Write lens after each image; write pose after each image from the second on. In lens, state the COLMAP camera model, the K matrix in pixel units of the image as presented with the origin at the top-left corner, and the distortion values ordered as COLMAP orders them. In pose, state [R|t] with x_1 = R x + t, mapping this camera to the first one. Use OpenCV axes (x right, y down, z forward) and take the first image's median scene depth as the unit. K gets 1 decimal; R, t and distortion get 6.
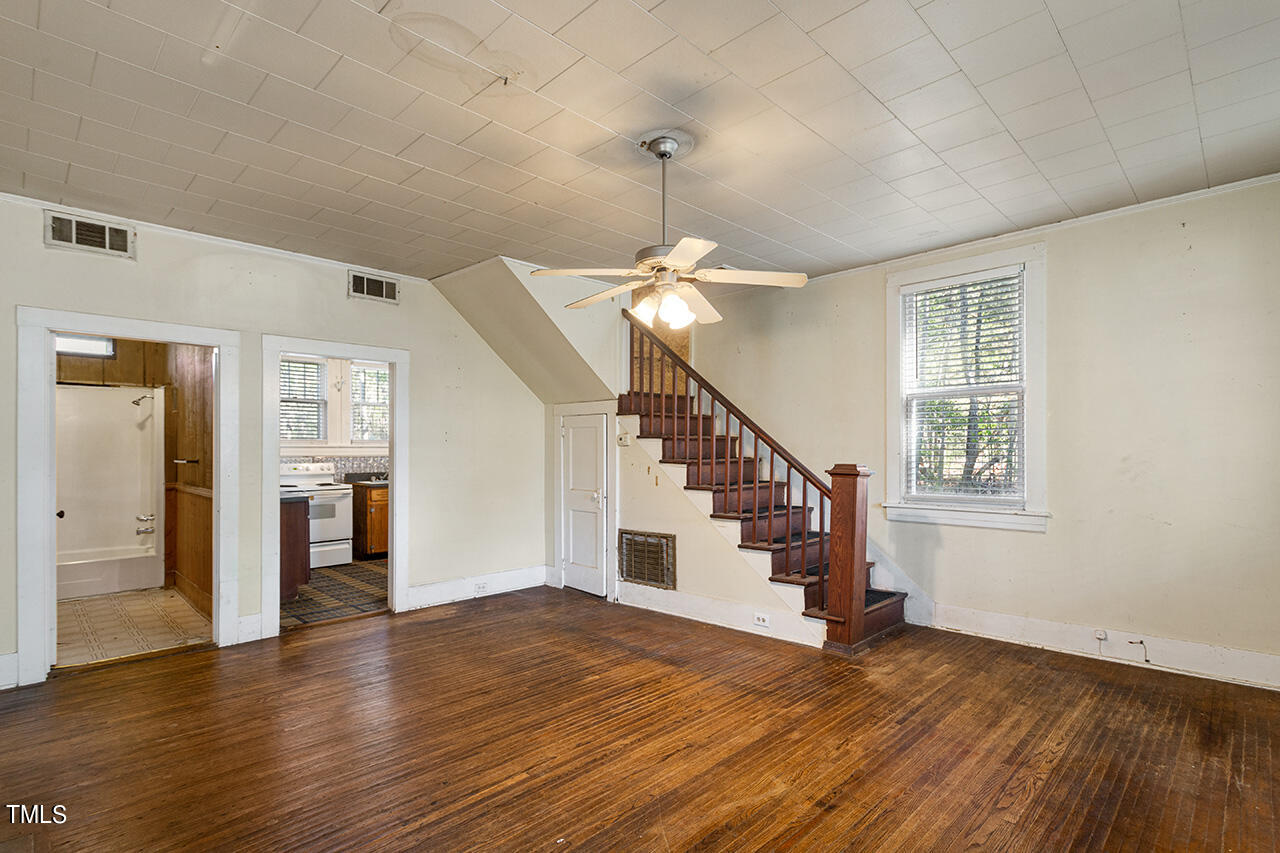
lens RADIAL K [[620.6, 0, 635.0], [0, 620.6, 462.0], [0, 0, 1]] dist [0.010244, -0.002832]
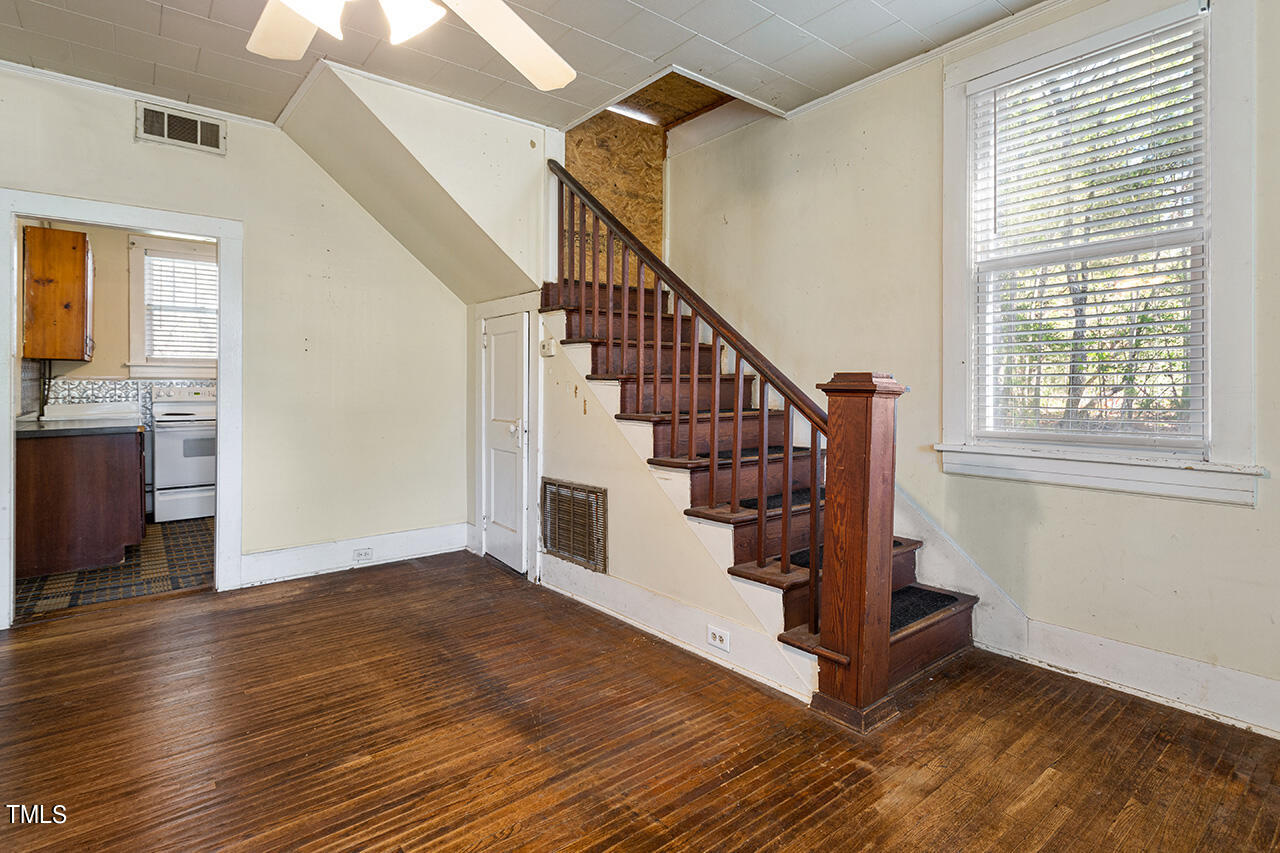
lens RADIAL K [[620.6, 0, 637.0], [0, 620.6, 402.6], [0, 0, 1]] dist [0.010244, -0.002832]
pose [[0.993875, 0.004414, -0.110425, 0.191307], [-0.003883, 0.999980, 0.005021, 0.025440], [0.110445, -0.004561, 0.993872, 0.398949]]
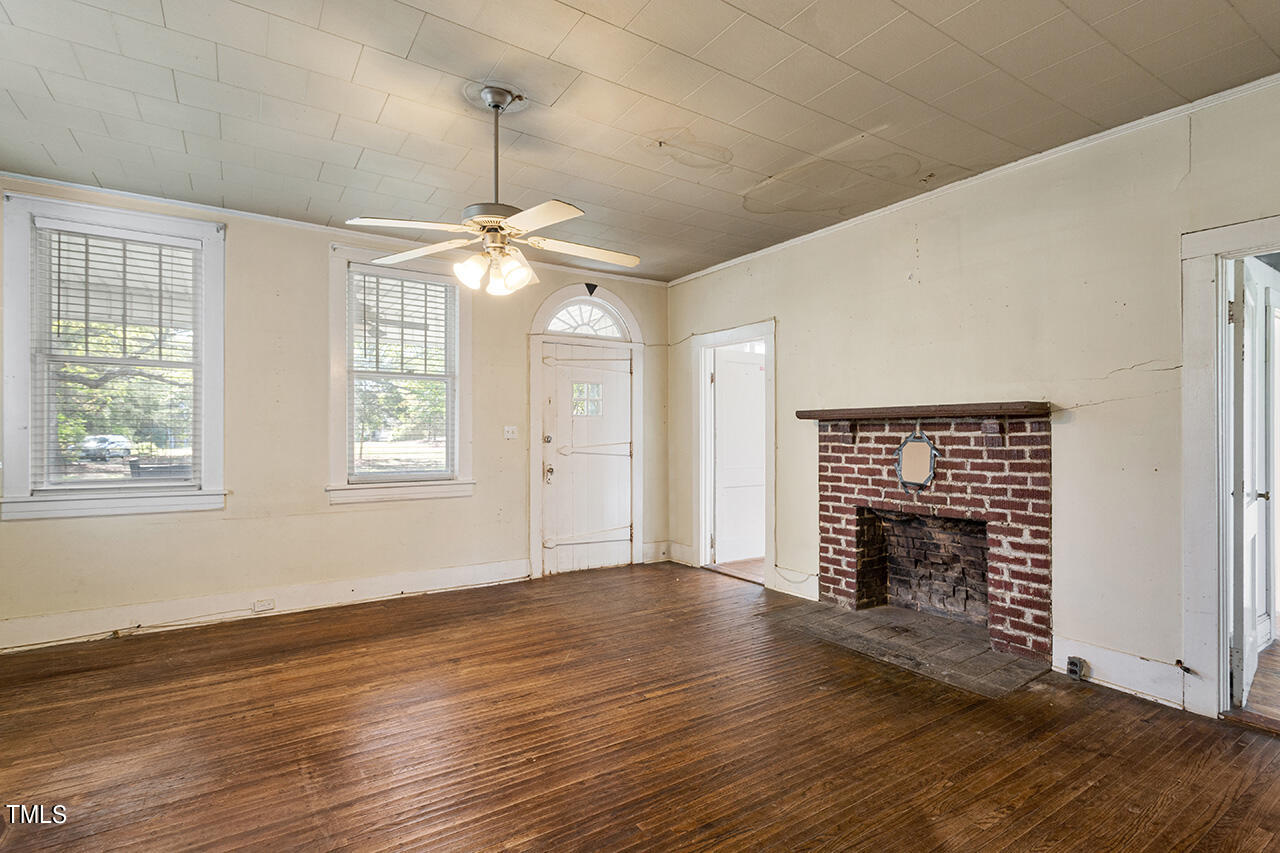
lens RADIAL K [[620.6, 0, 632.6], [0, 620.6, 448.3], [0, 0, 1]] dist [0.010244, -0.002832]
pose [[-0.976867, 0.000137, 0.213846, -0.230453], [0.008493, 0.999236, 0.038155, -0.012019], [-0.213677, 0.039088, -0.976122, 1.224624]]
